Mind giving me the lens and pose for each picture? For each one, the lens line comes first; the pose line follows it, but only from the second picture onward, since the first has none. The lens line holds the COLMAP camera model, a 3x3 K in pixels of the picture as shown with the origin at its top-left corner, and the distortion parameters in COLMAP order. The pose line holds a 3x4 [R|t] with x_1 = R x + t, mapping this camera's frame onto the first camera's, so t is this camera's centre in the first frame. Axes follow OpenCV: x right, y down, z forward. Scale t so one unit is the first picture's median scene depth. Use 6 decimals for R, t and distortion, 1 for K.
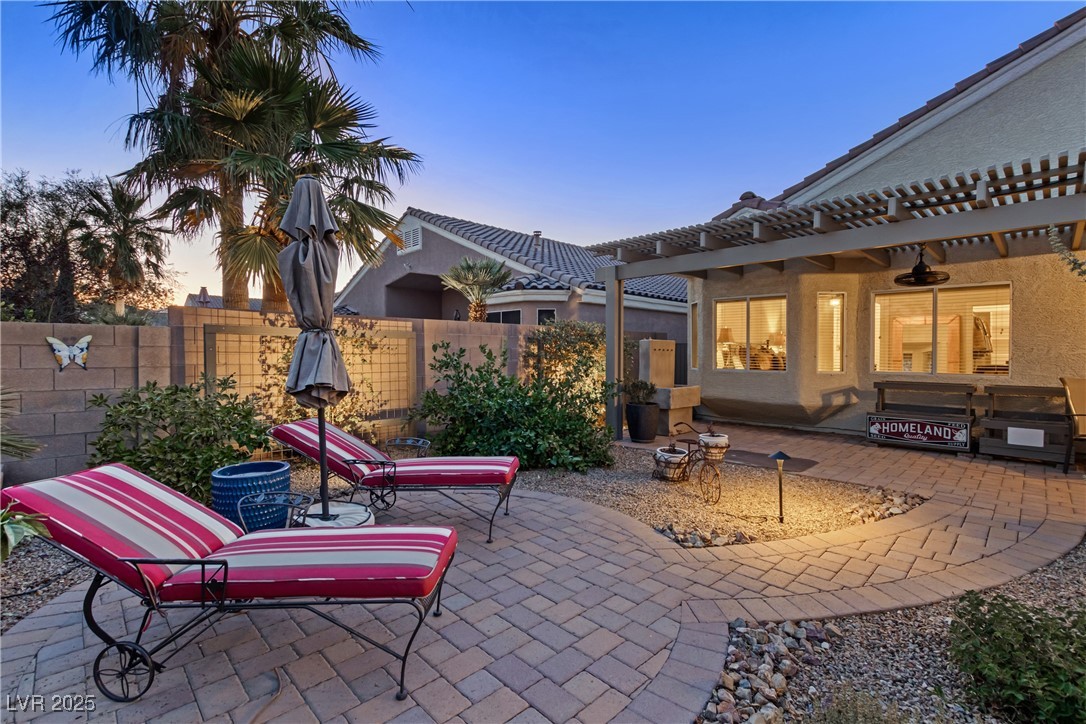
lens RADIAL K [[499.2, 0, 550.6], [0, 499.2, 358.4], [0, 0, 1]] dist [0.003256, -0.003506]
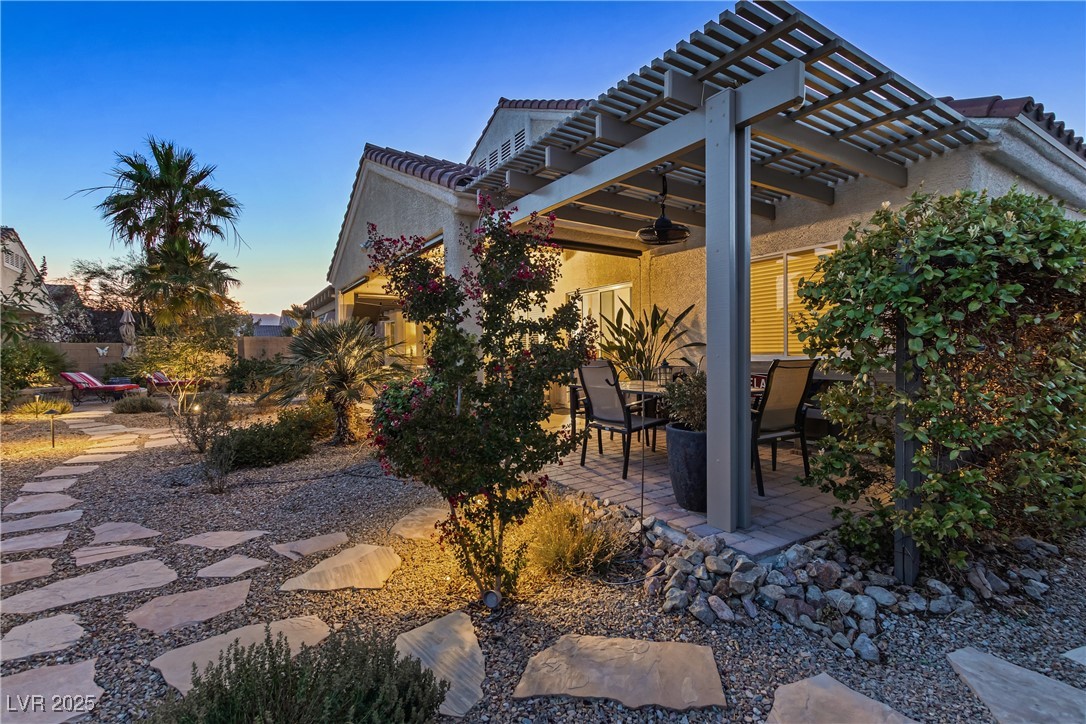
lens RADIAL K [[499.2, 0, 550.6], [0, 499.2, 358.4], [0, 0, 1]] dist [0.003256, -0.003506]
pose [[0.979602, -0.010887, -0.200651, 1.486310], [0.011149, 0.999938, 0.000172, 0.036979], [0.200637, -0.002405, 0.979663, -0.936795]]
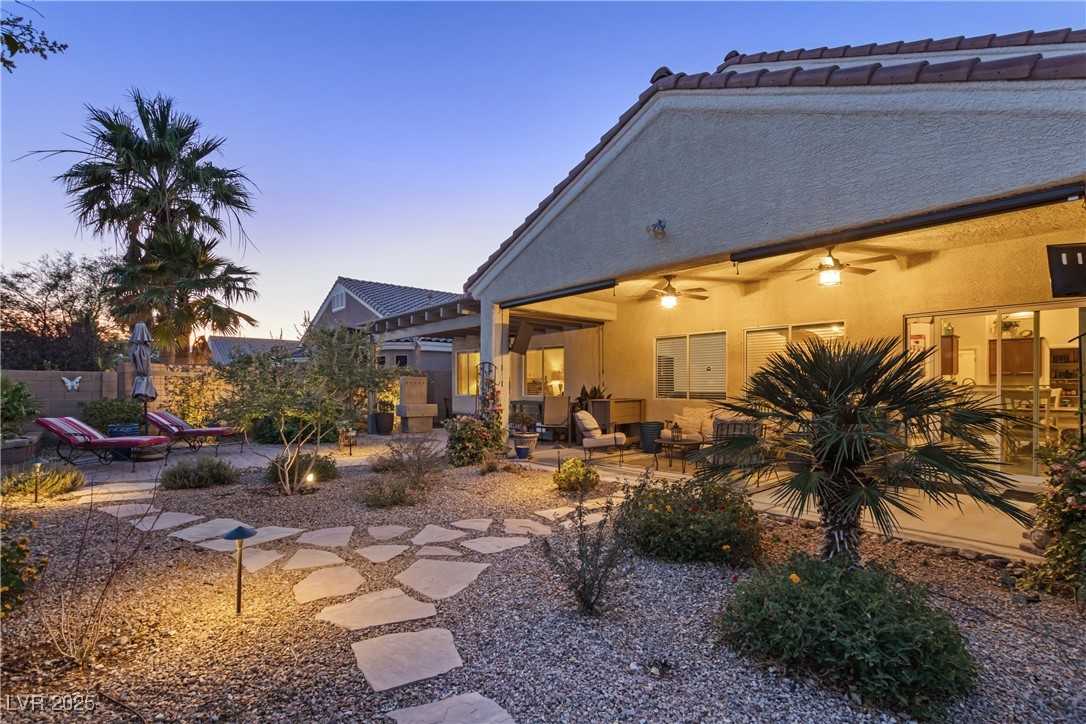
lens RADIAL K [[499.6, 0, 541.4], [0, 499.6, 383.1], [0, 0, 1]] dist [0.001082, -0.000730]
pose [[0.997880, -0.000723, -0.065082, 0.751644], [-0.000486, 0.999827, -0.018567, 0.014598], [0.065085, 0.018560, 0.997707, -0.643515]]
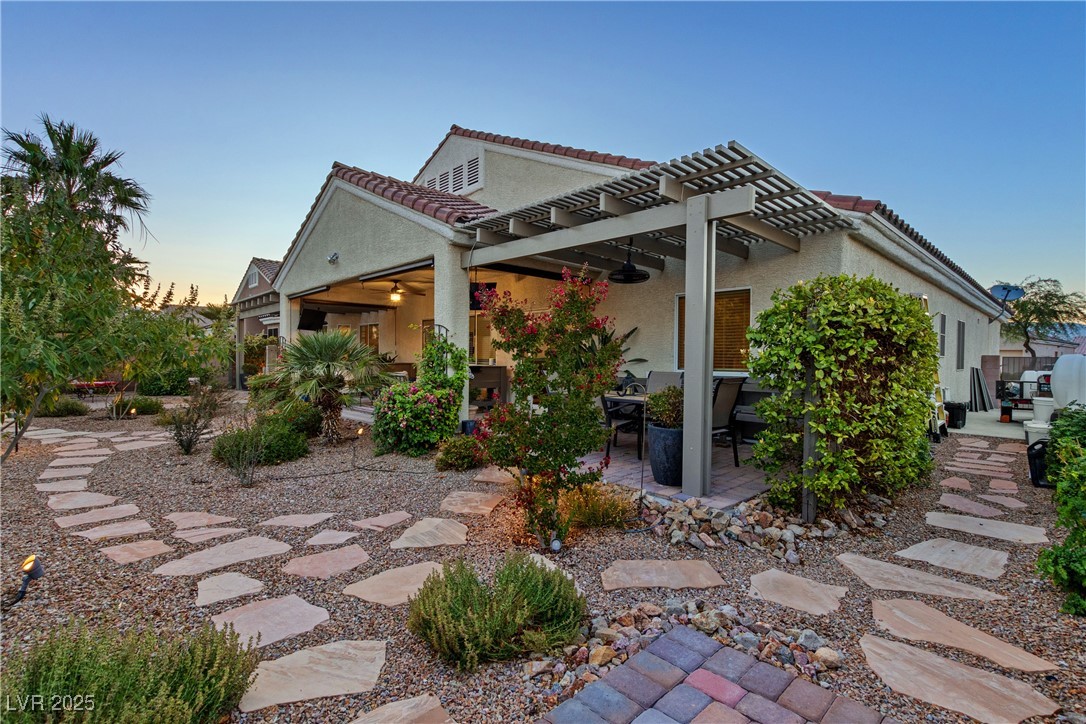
lens RADIAL K [[493.3, 0, 543.0], [0, 493.3, 362.0], [0, 0, 1]] dist [0.001107, -0.000704]
pose [[0.999782, 0.008189, -0.019208, 1.384780], [-0.008200, 0.999966, -0.000484, 0.022878], [0.019203, 0.000641, 0.999815, -1.080695]]
